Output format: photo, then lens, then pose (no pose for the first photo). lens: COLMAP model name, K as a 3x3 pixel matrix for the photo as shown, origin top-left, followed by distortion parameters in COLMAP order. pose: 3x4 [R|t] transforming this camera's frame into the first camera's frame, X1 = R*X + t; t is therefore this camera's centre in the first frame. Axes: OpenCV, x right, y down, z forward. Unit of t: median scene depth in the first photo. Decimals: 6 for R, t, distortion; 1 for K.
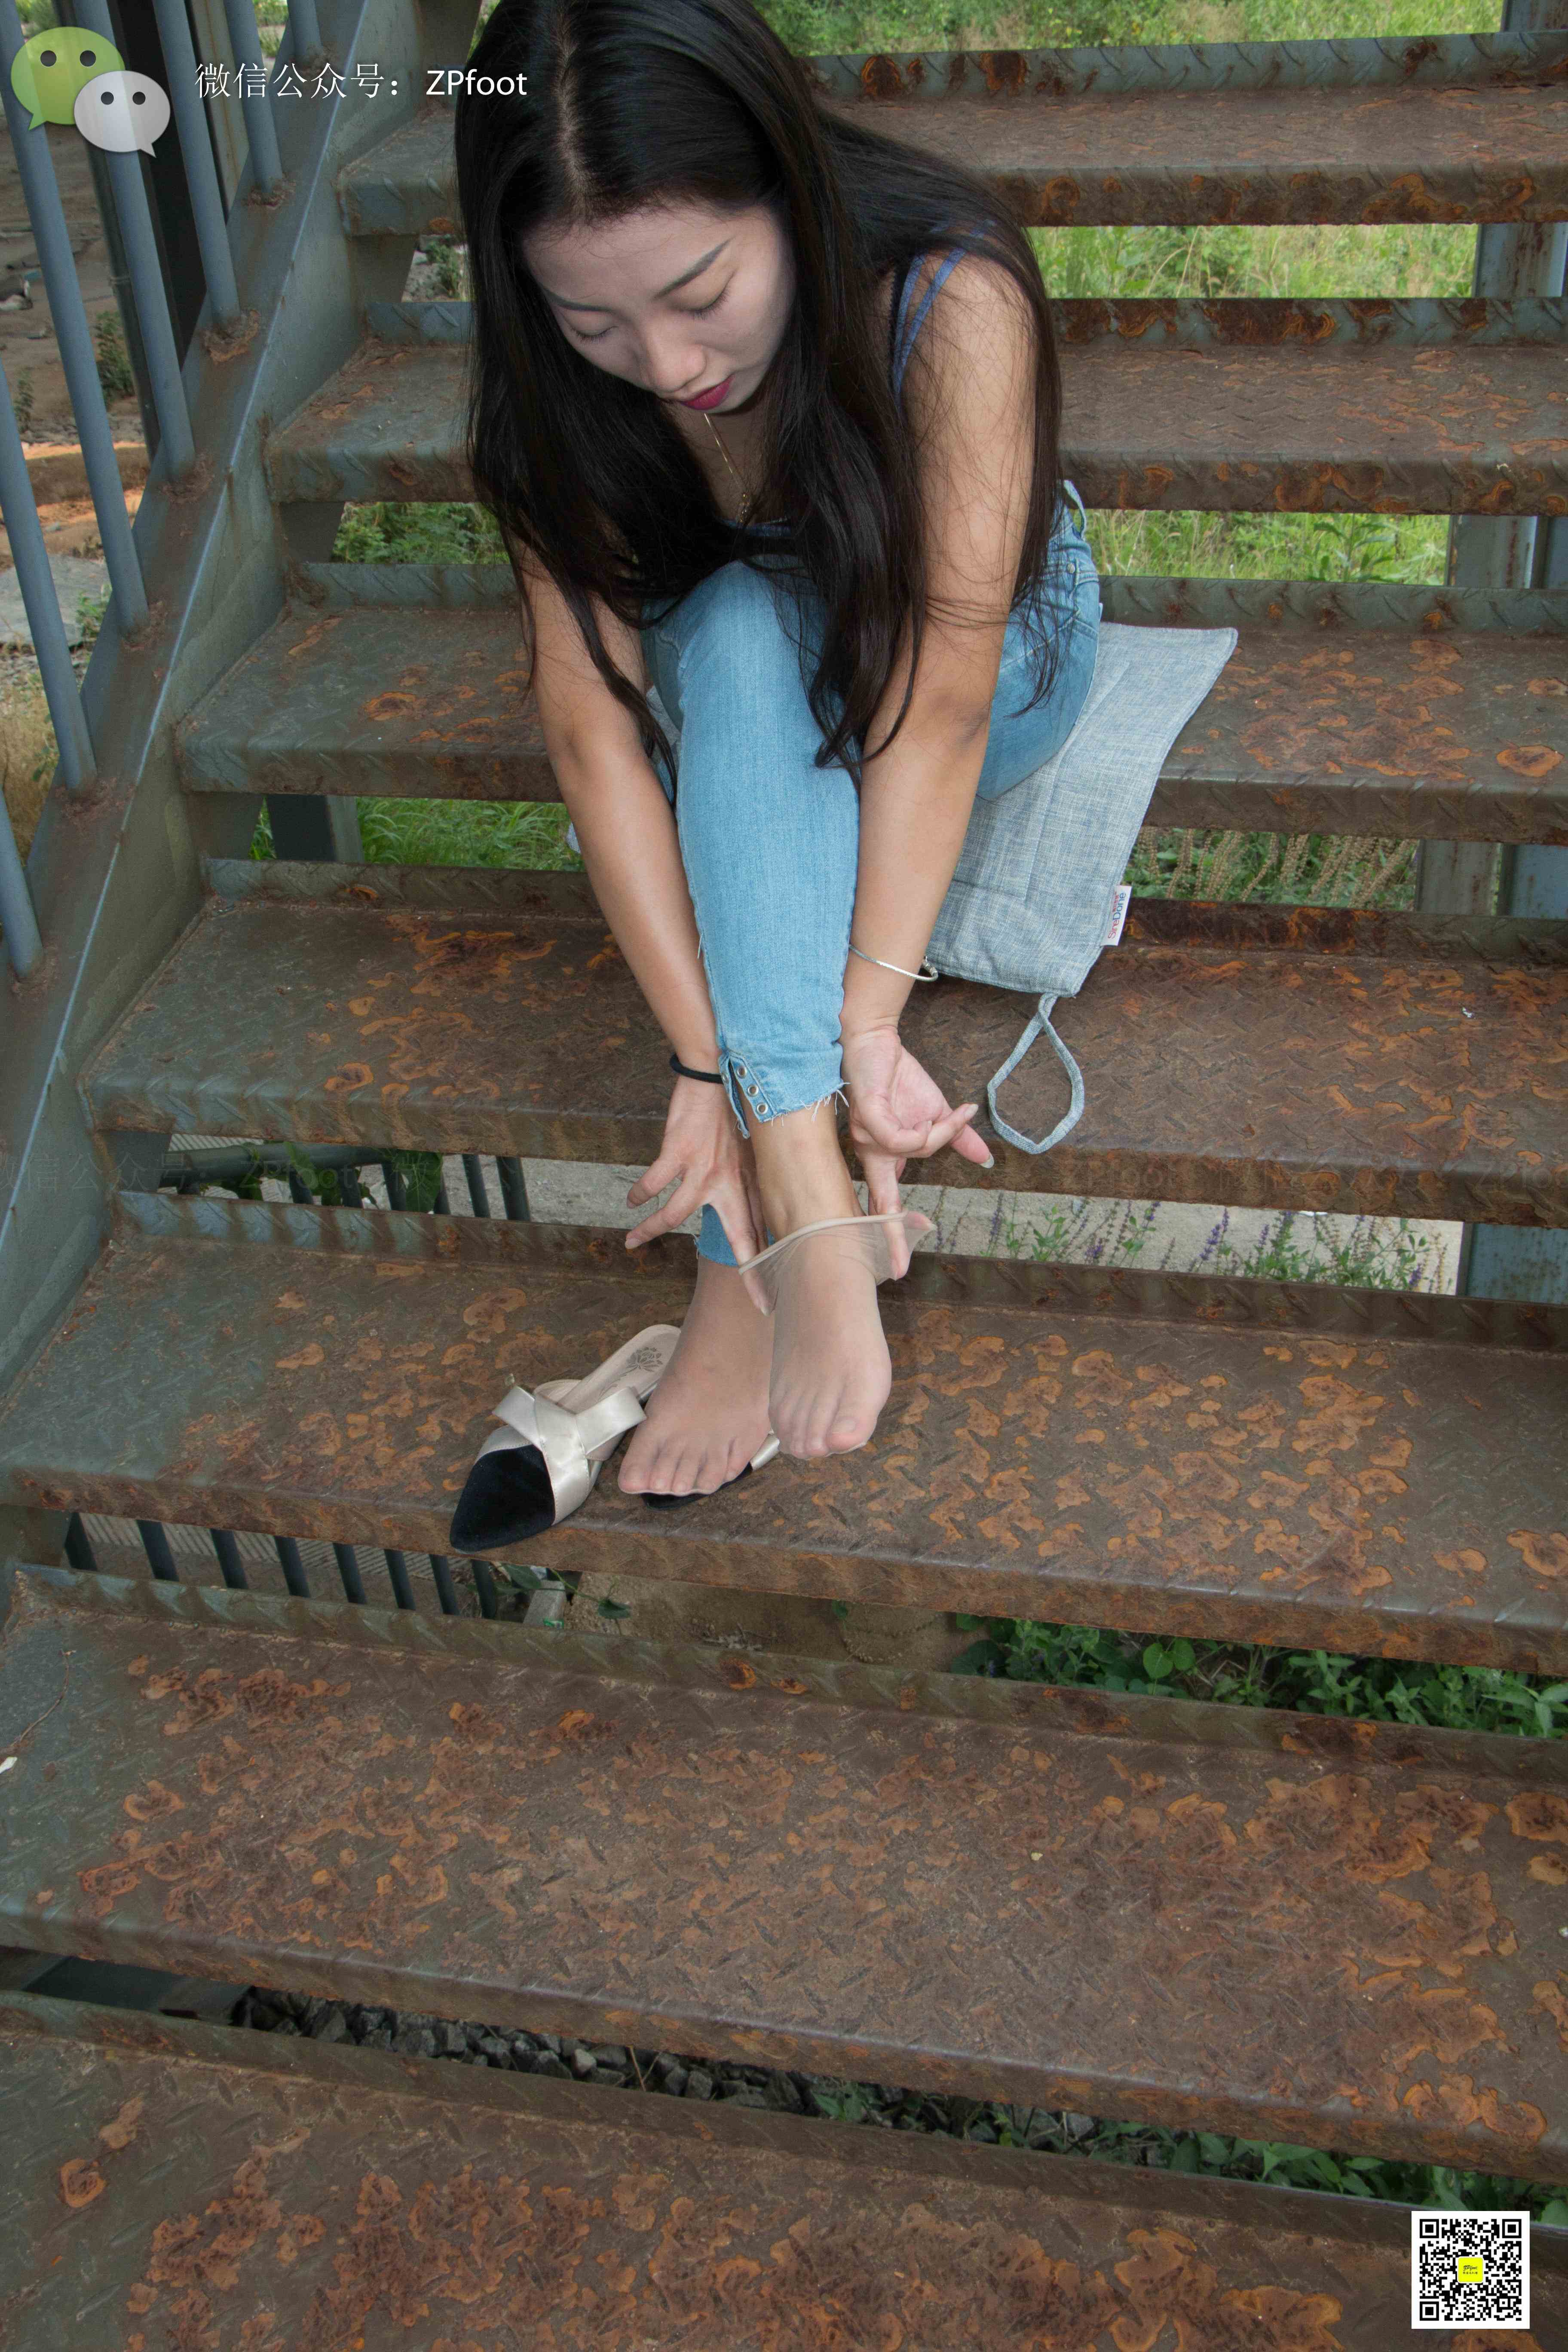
lens RADIAL K [[2334.8, 0, 790.7], [0, 2334.8, 1203.5], [0, 0, 1]] dist [-0.125878, 0.240689]
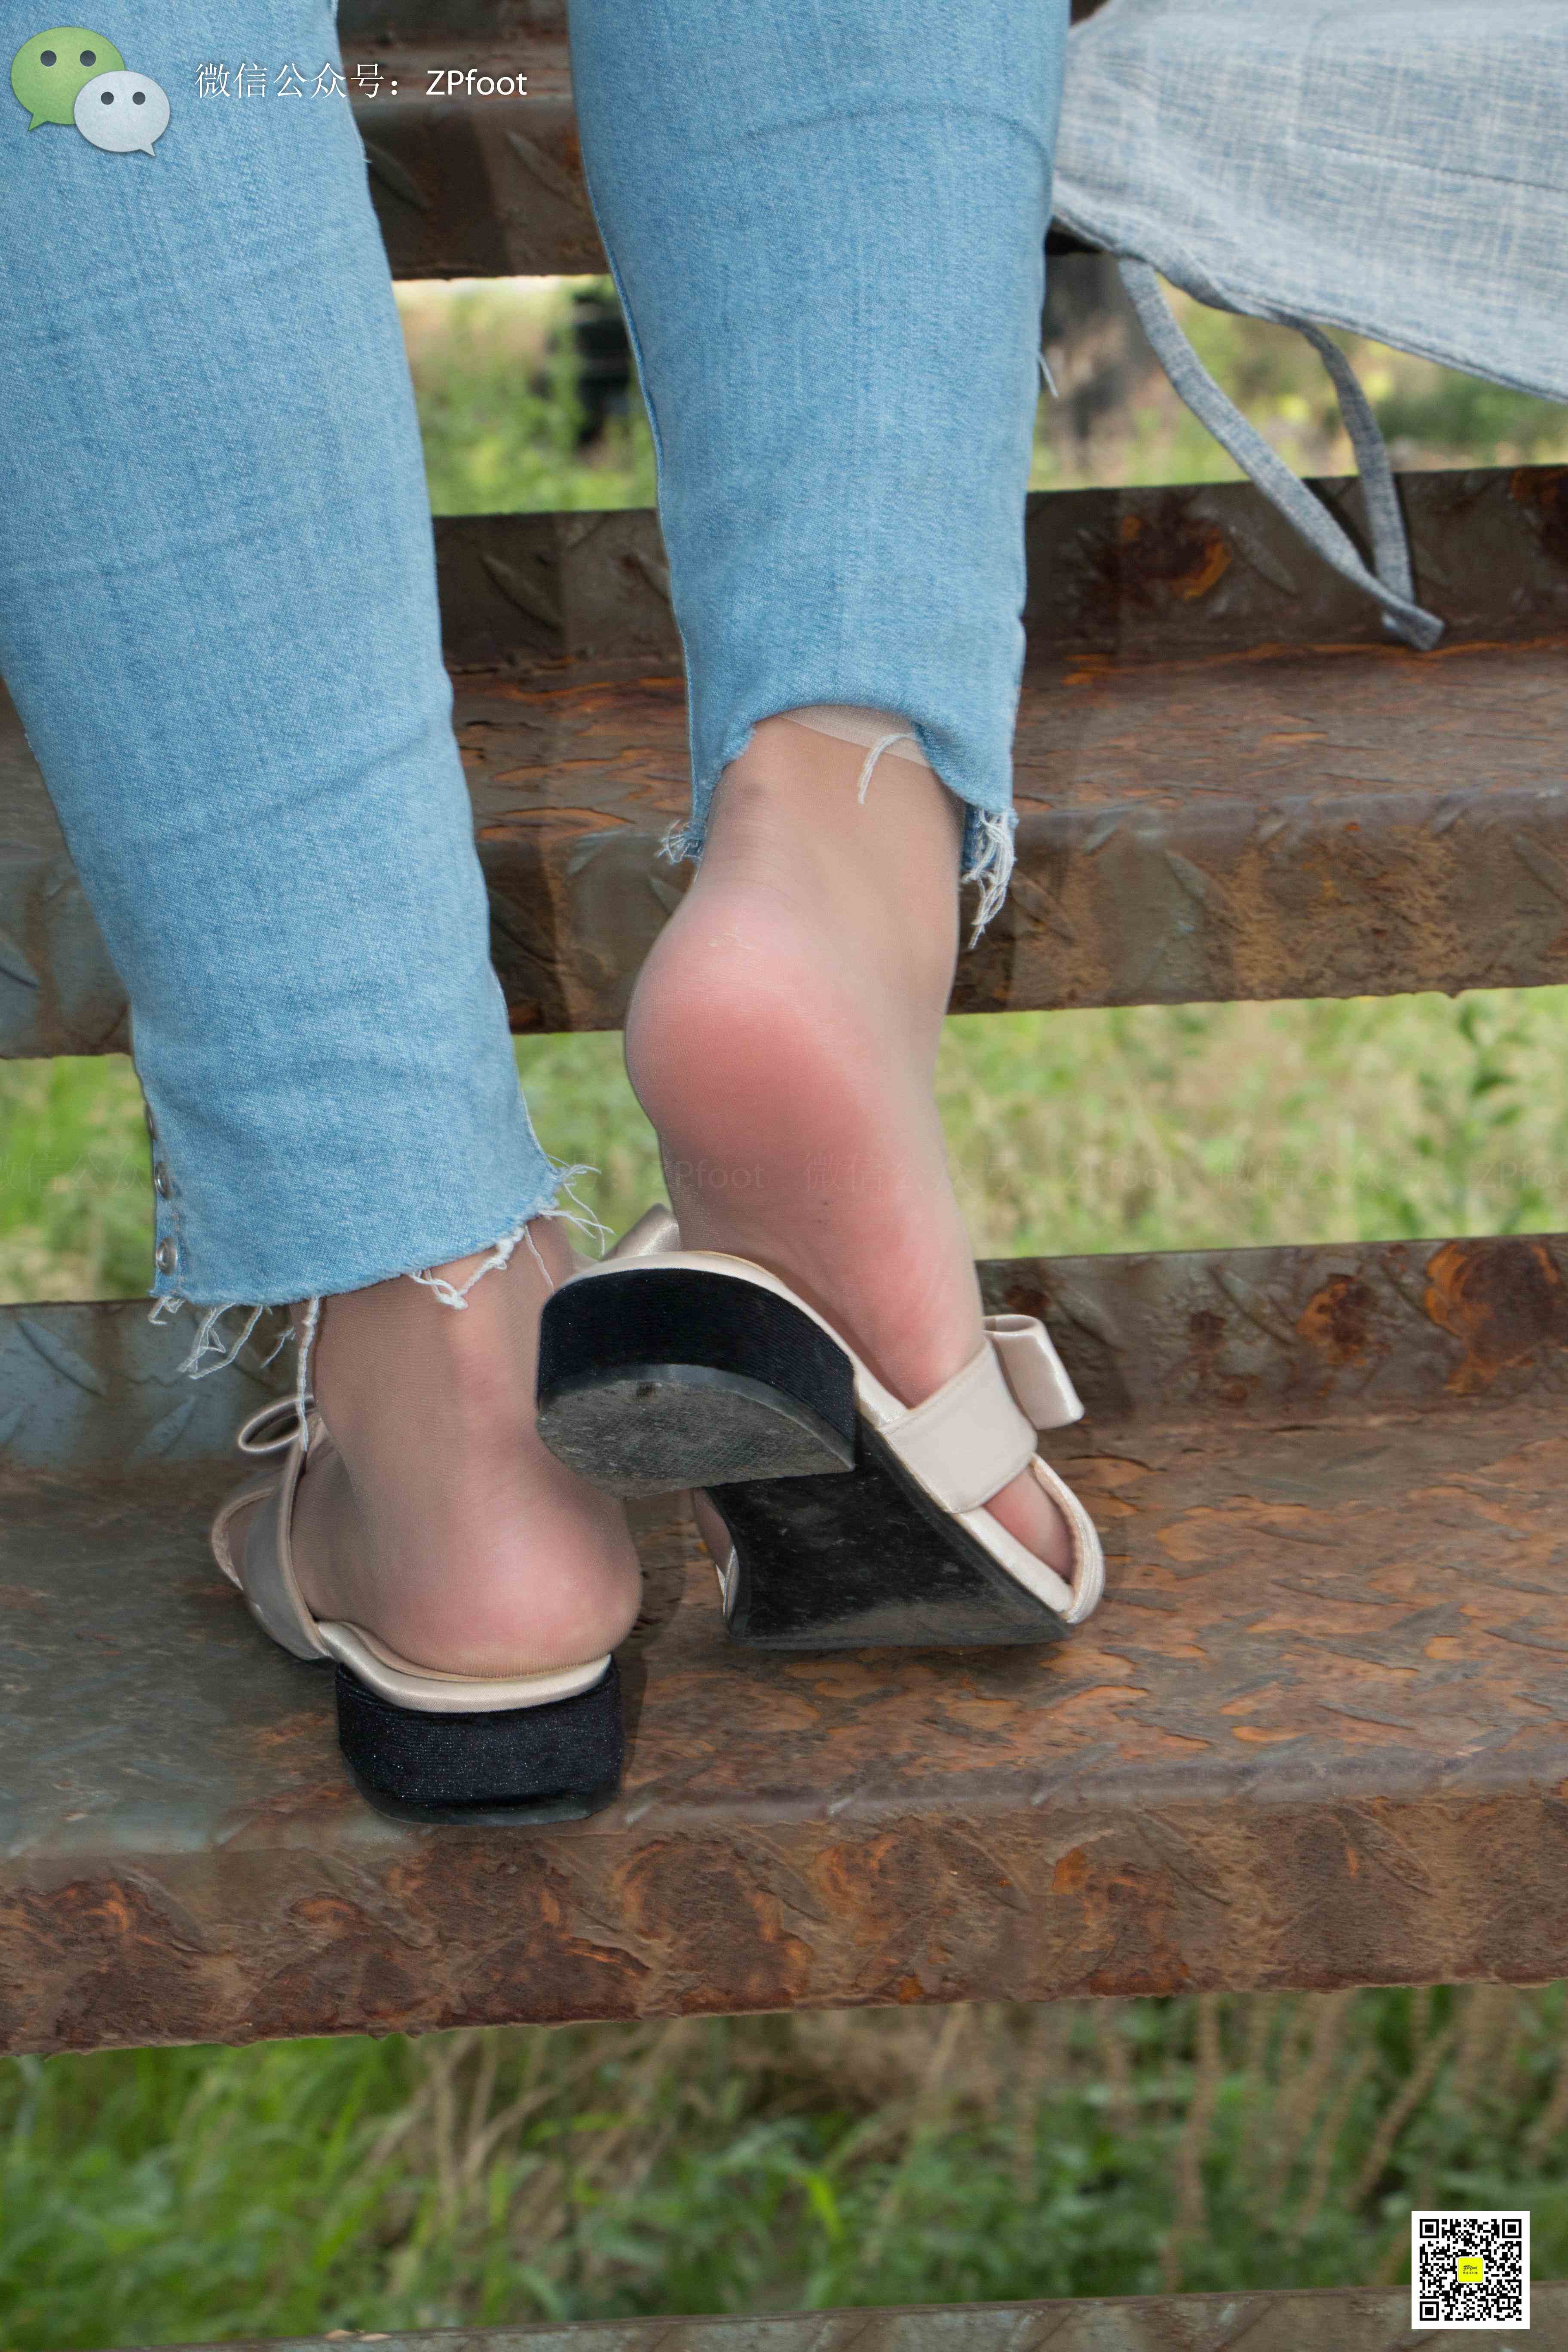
lens RADIAL K [[6111.2, 0, 788.9], [0, 6111.2, 1217.5], [0, 0, 1]] dist [0.345229, 0.687242]
pose [[0.972999, -0.031901, 0.228593, -0.376778], [0.122272, 0.911252, -0.393279, 0.357011], [-0.195760, 0.410611, 0.890548, 0.273947]]
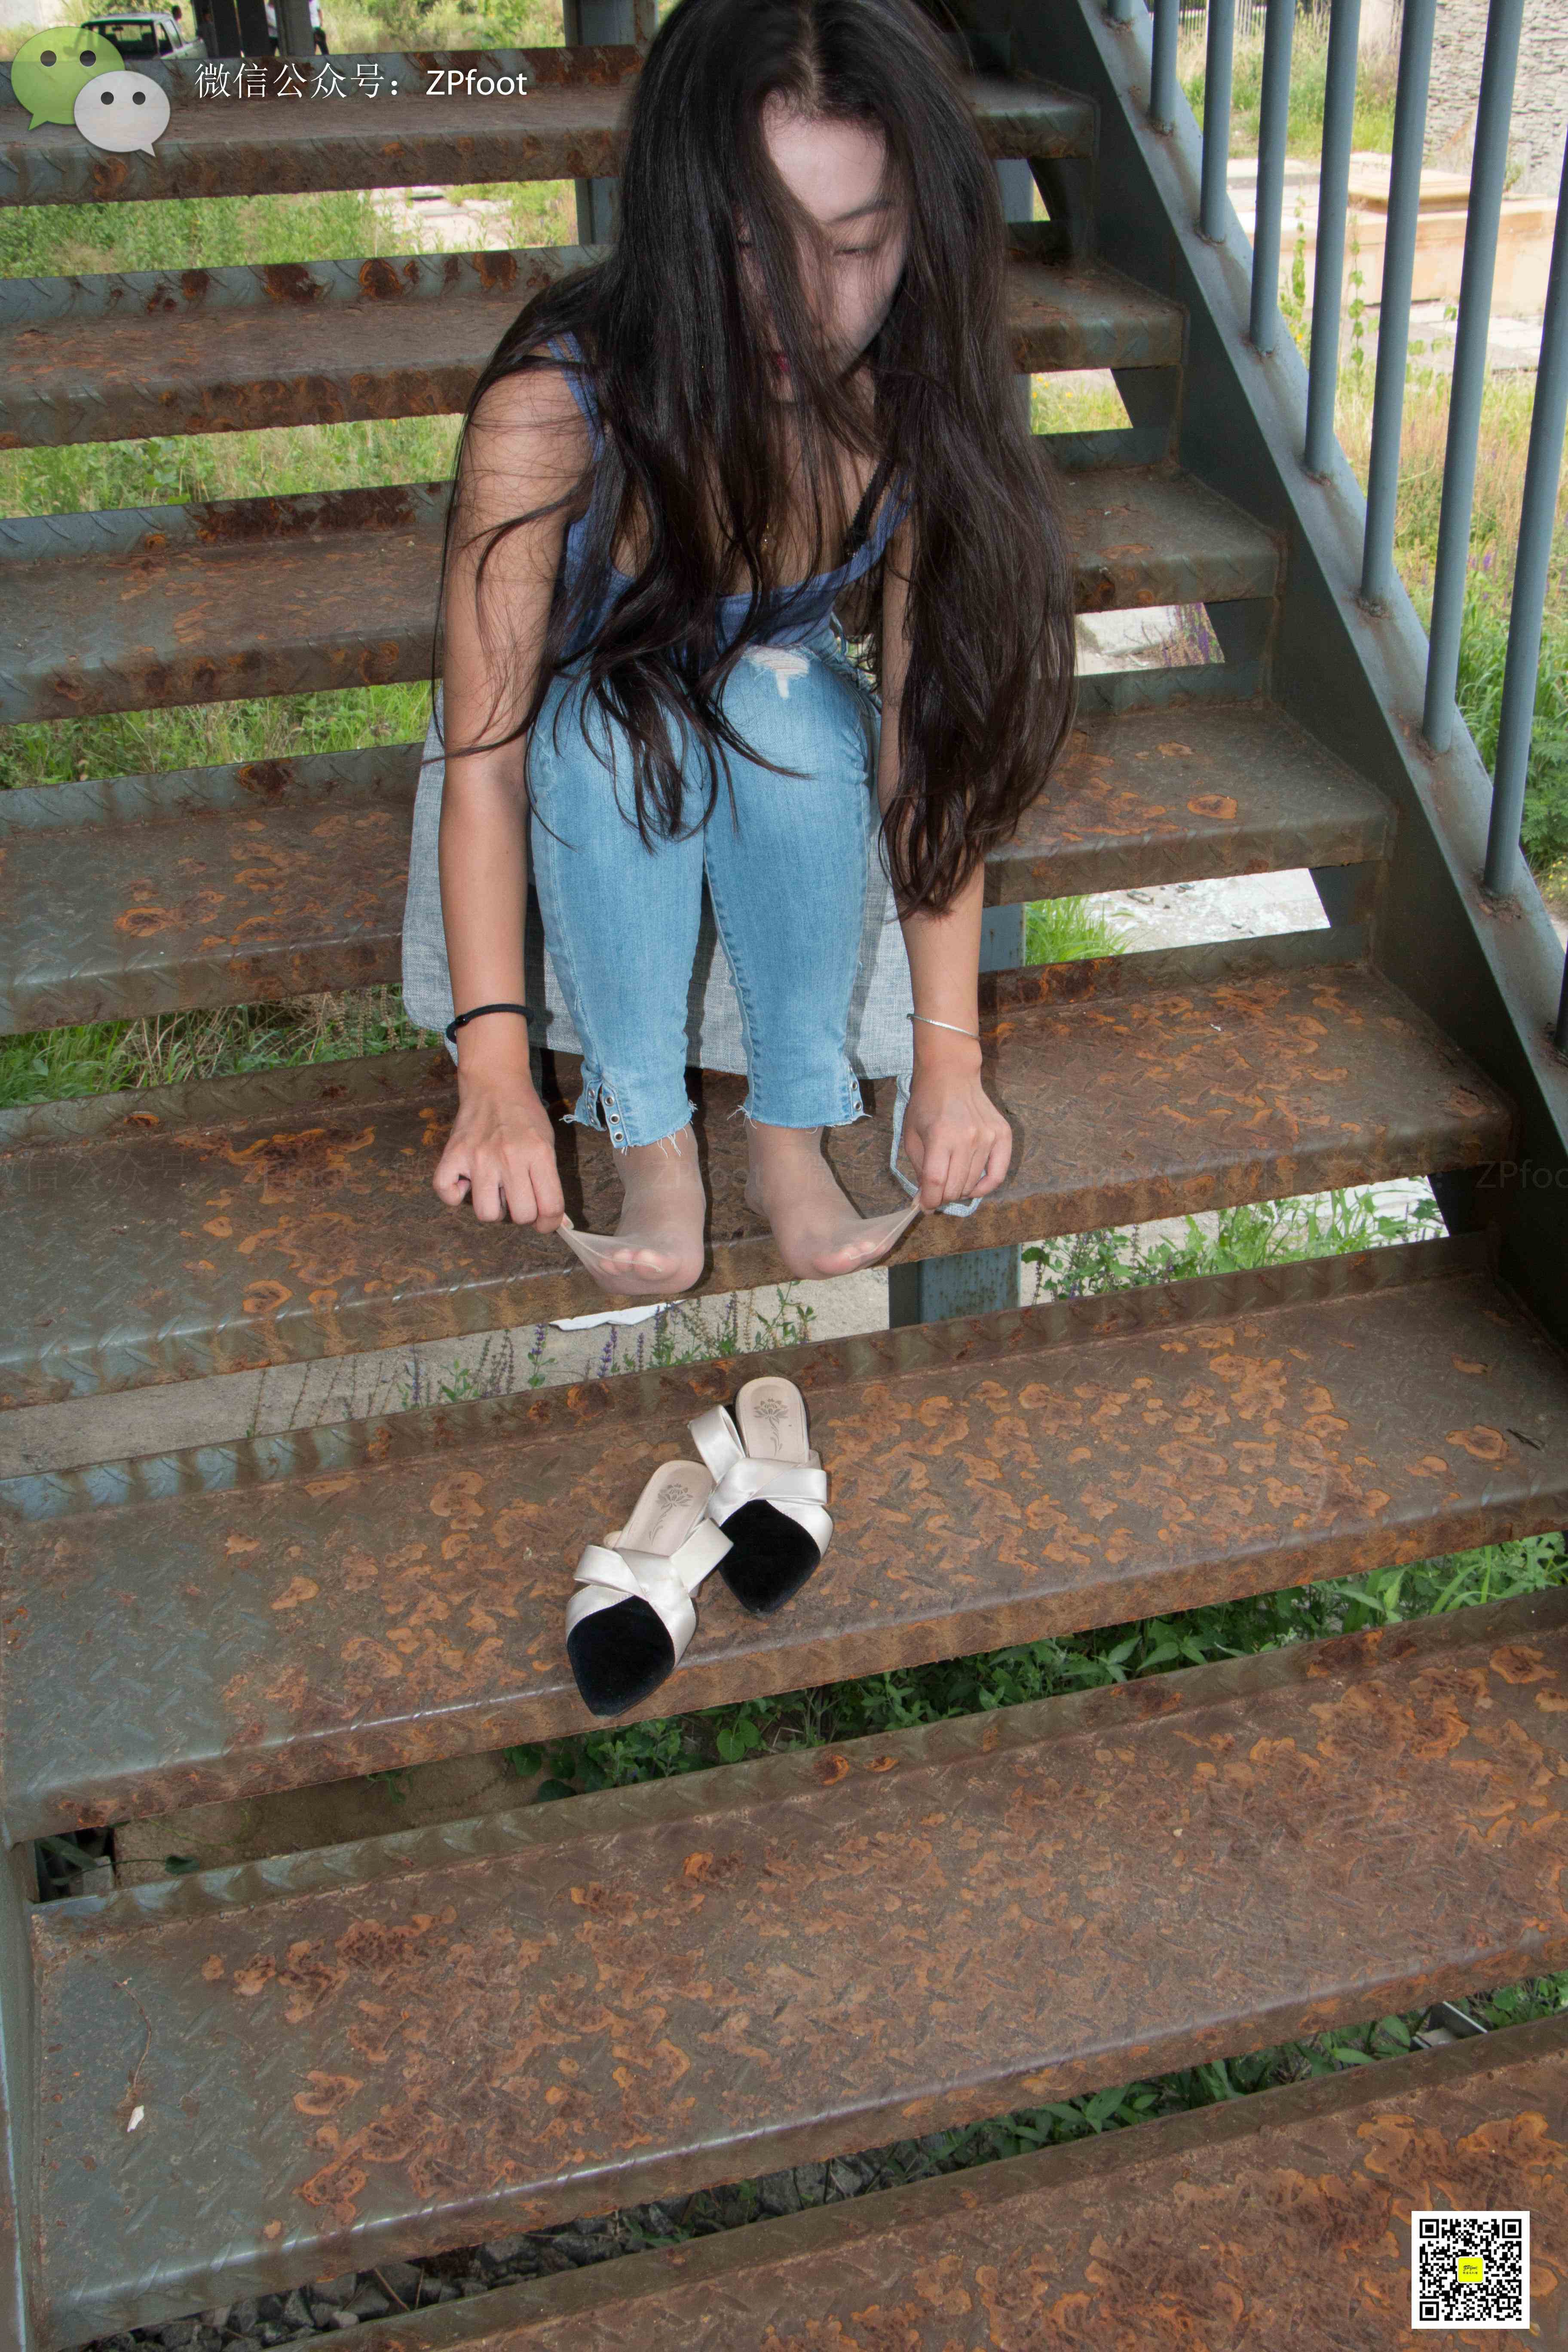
lens RADIAL K [[2267.5, 0, 792.2], [0, 2267.5, 1207.0], [0, 0, 1]] dist [-0.133574, 0.222399]
pose [[0.886962, -0.201931, 0.415358, -0.398528], [0.232199, 0.972394, -0.023100, -0.019296], [-0.399227, 0.116935, 0.909365, 0.075237]]
